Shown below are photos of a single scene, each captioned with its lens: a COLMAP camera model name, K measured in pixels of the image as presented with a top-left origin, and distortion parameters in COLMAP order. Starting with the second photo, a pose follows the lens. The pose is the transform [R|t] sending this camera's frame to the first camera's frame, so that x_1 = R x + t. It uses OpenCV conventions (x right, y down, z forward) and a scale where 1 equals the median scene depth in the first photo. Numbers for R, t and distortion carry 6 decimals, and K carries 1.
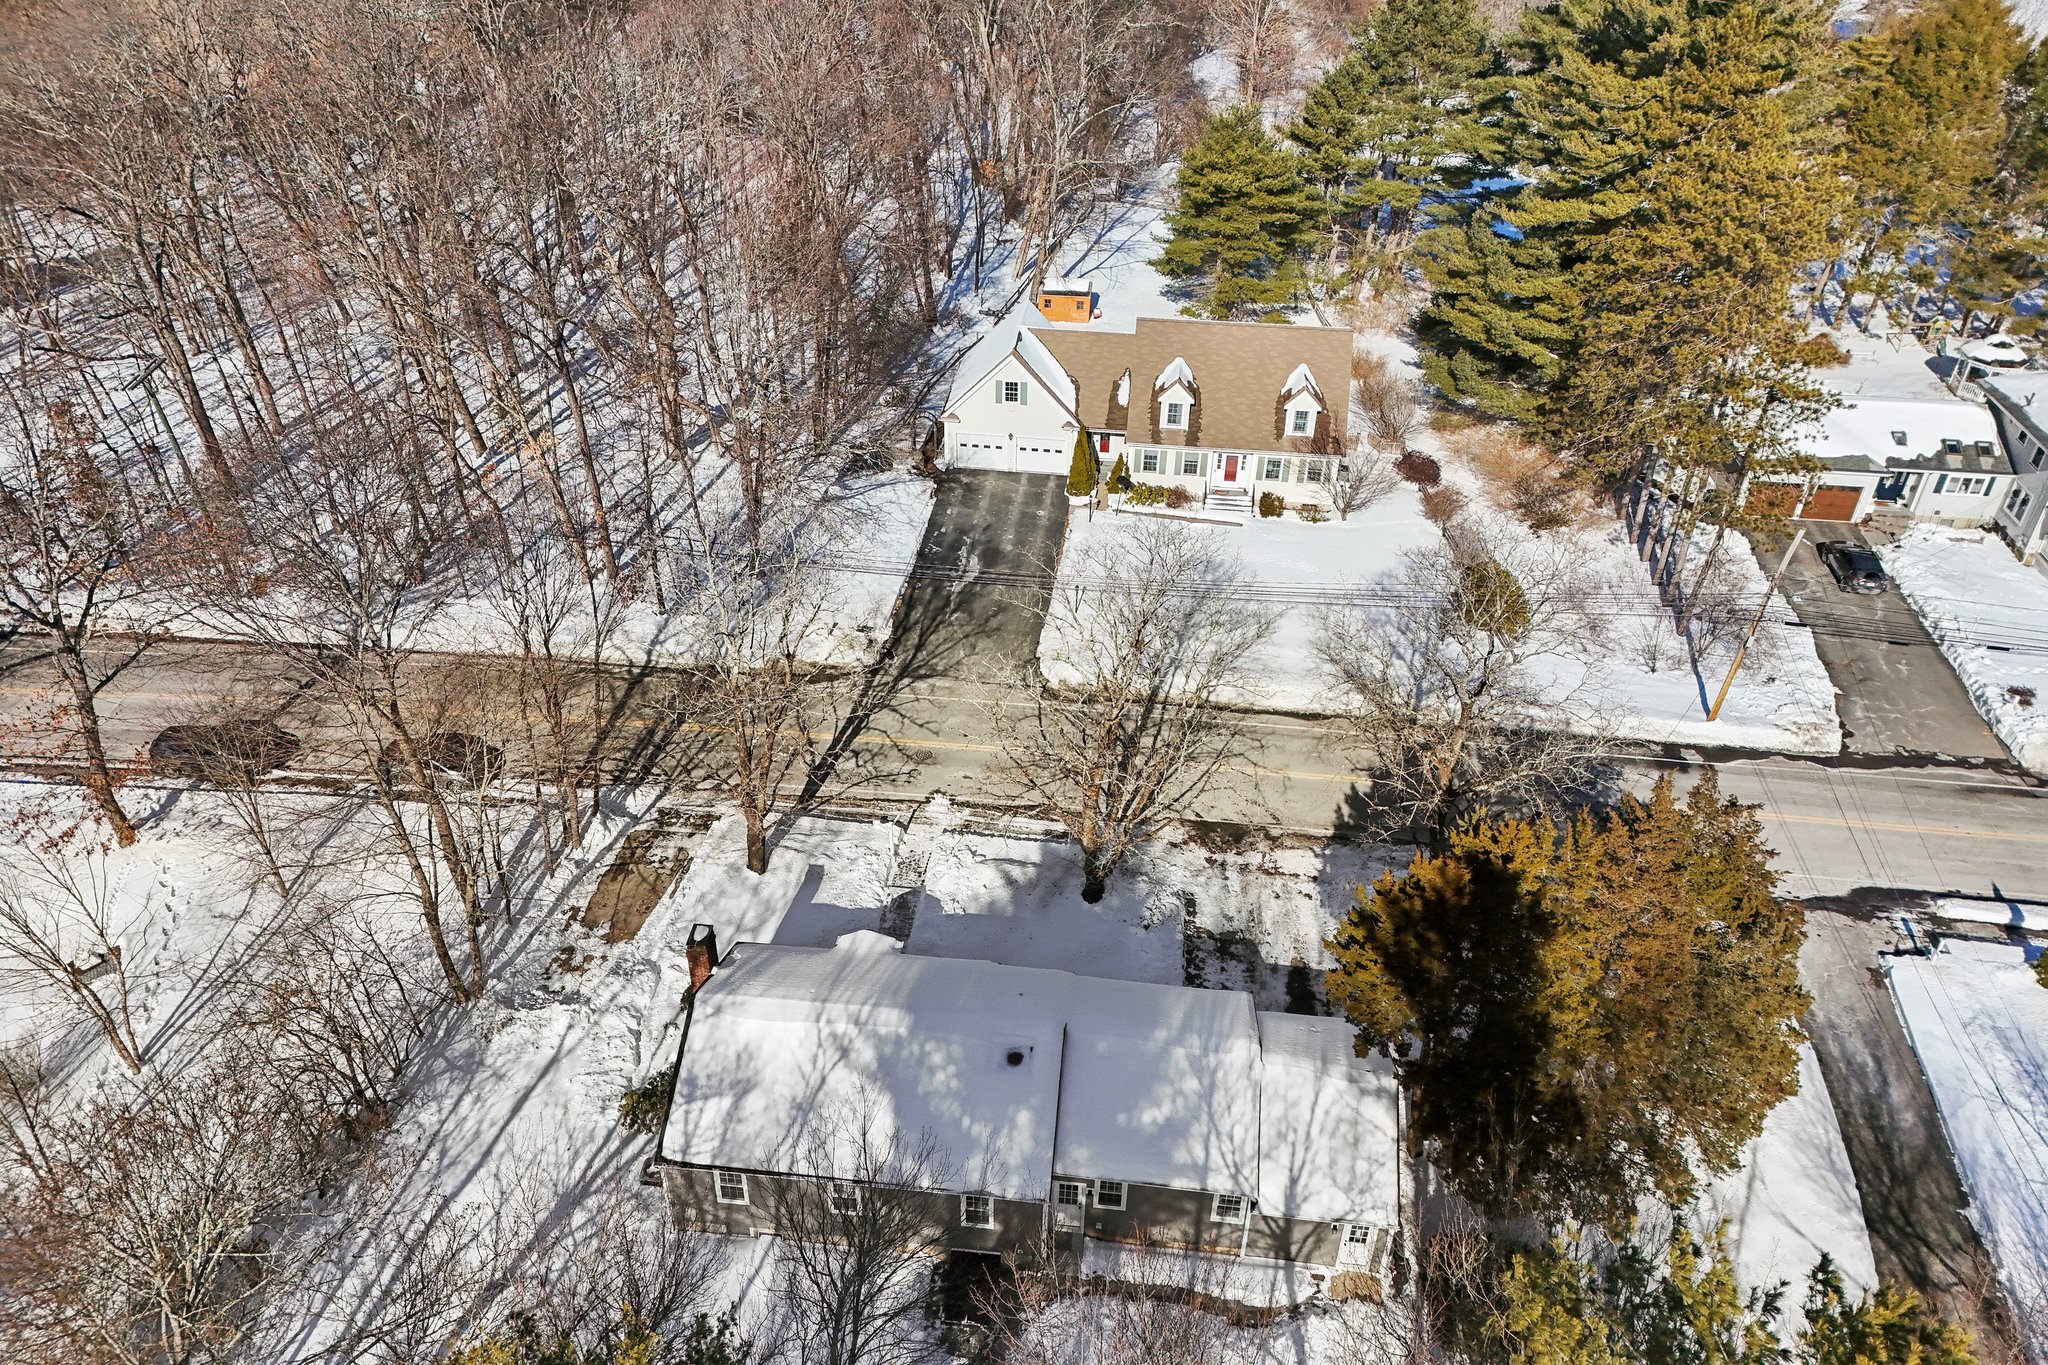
lens RADIAL K [[1544.8, 0, 1024.0], [0, 1544.8, 682.5], [0, 0, 1]] dist [0.034860, -0.006095]
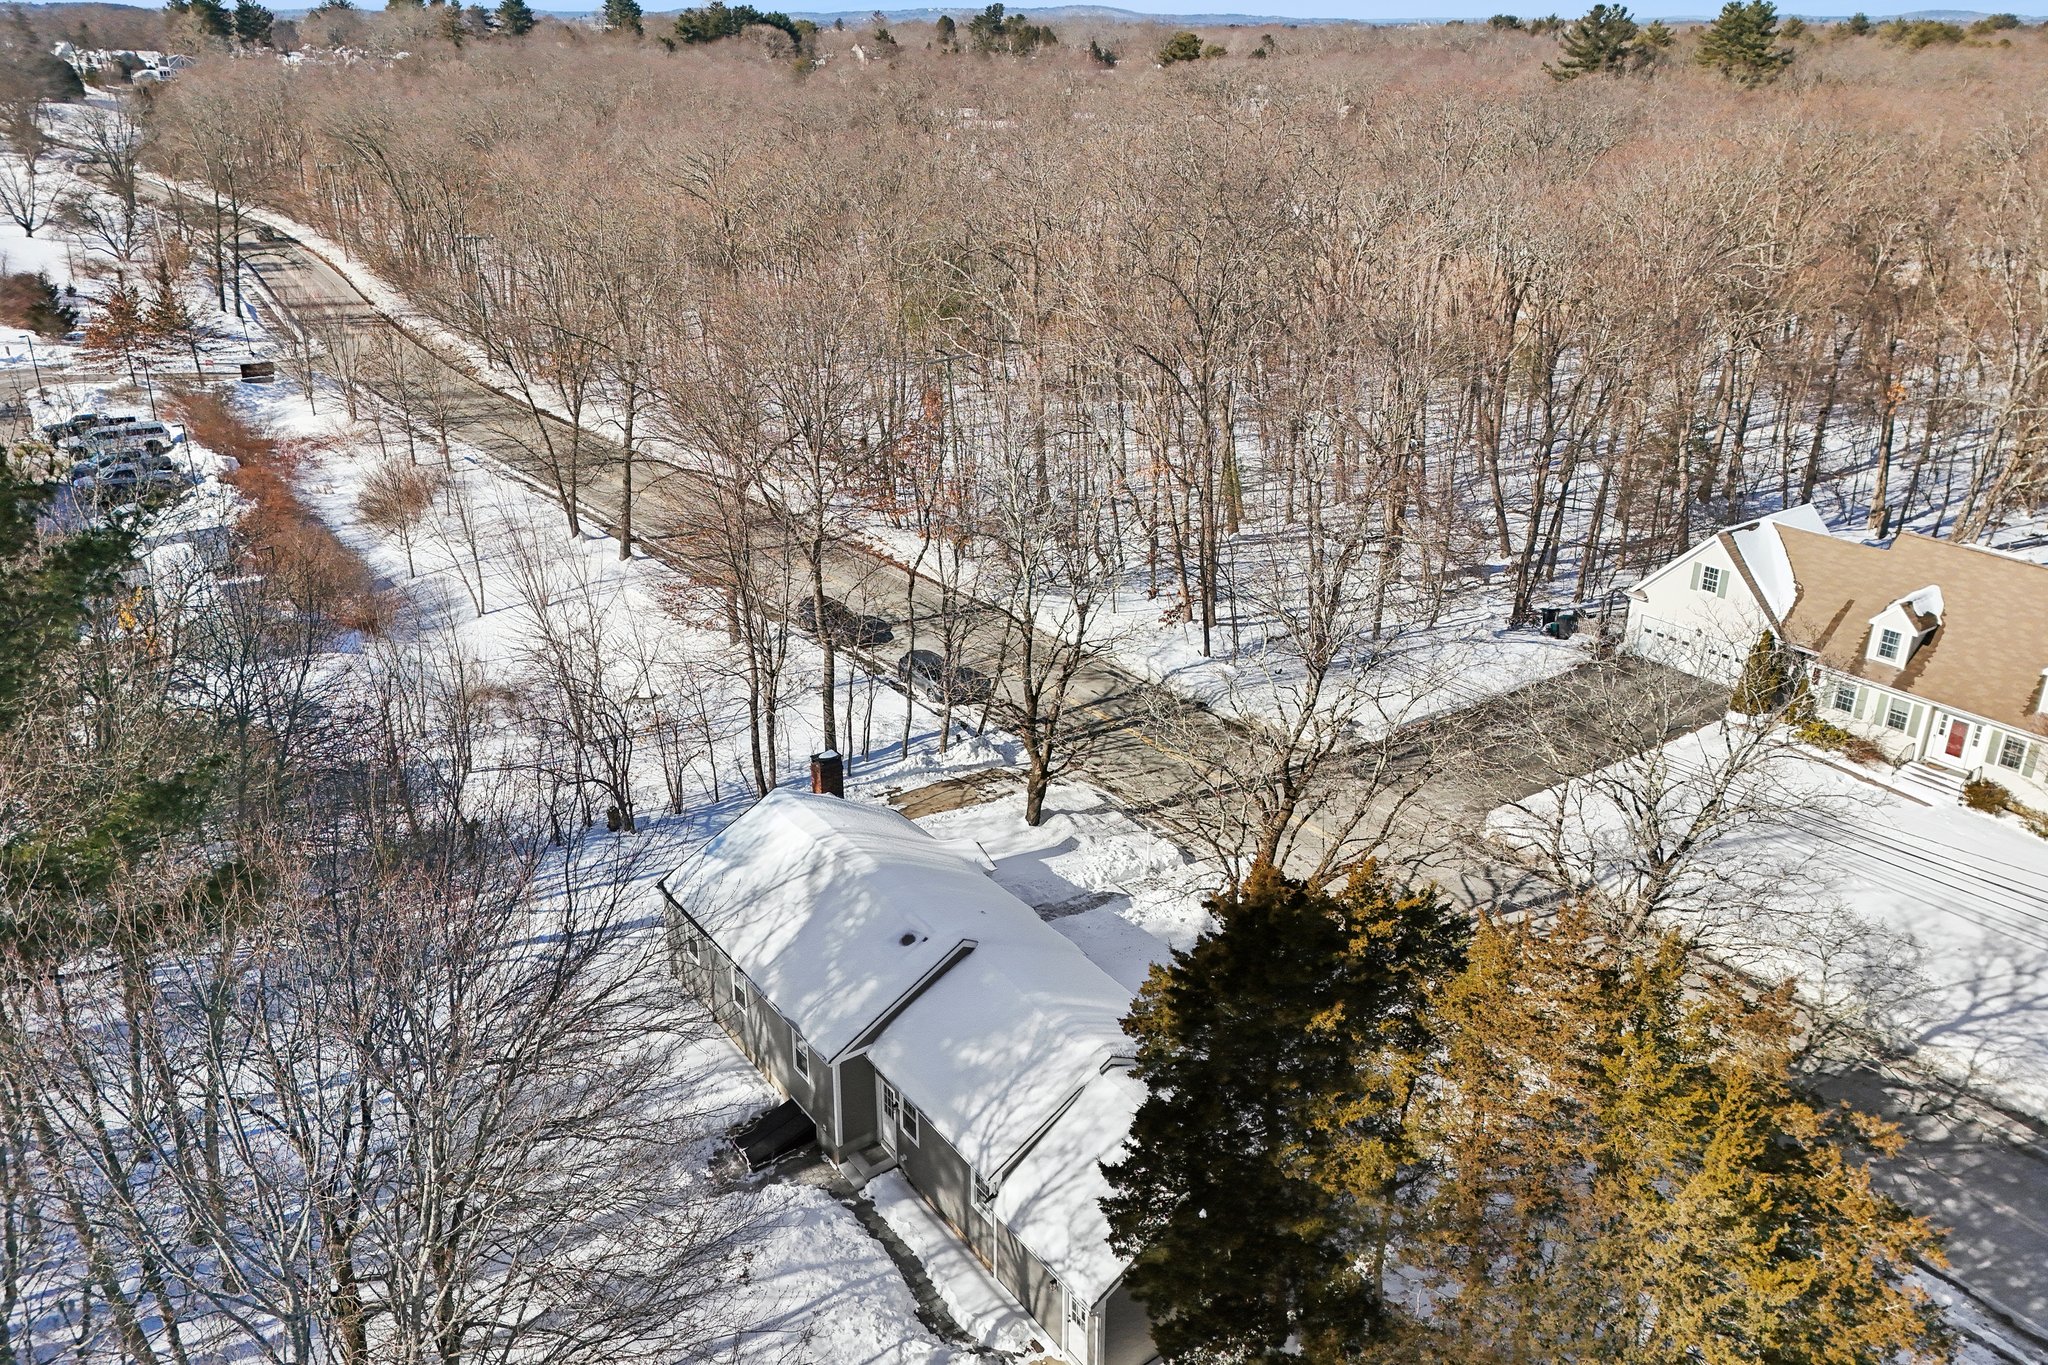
lens RADIAL K [[1544.8, 0, 1024.0], [0, 1544.8, 682.5], [0, 0, 1]] dist [0.034860, -0.006095]
pose [[0.661978, 0.274945, -0.697274, 0.416855], [-0.420950, 0.906094, -0.042357, 0.069653], [0.620150, 0.321557, 0.715552, 0.198975]]
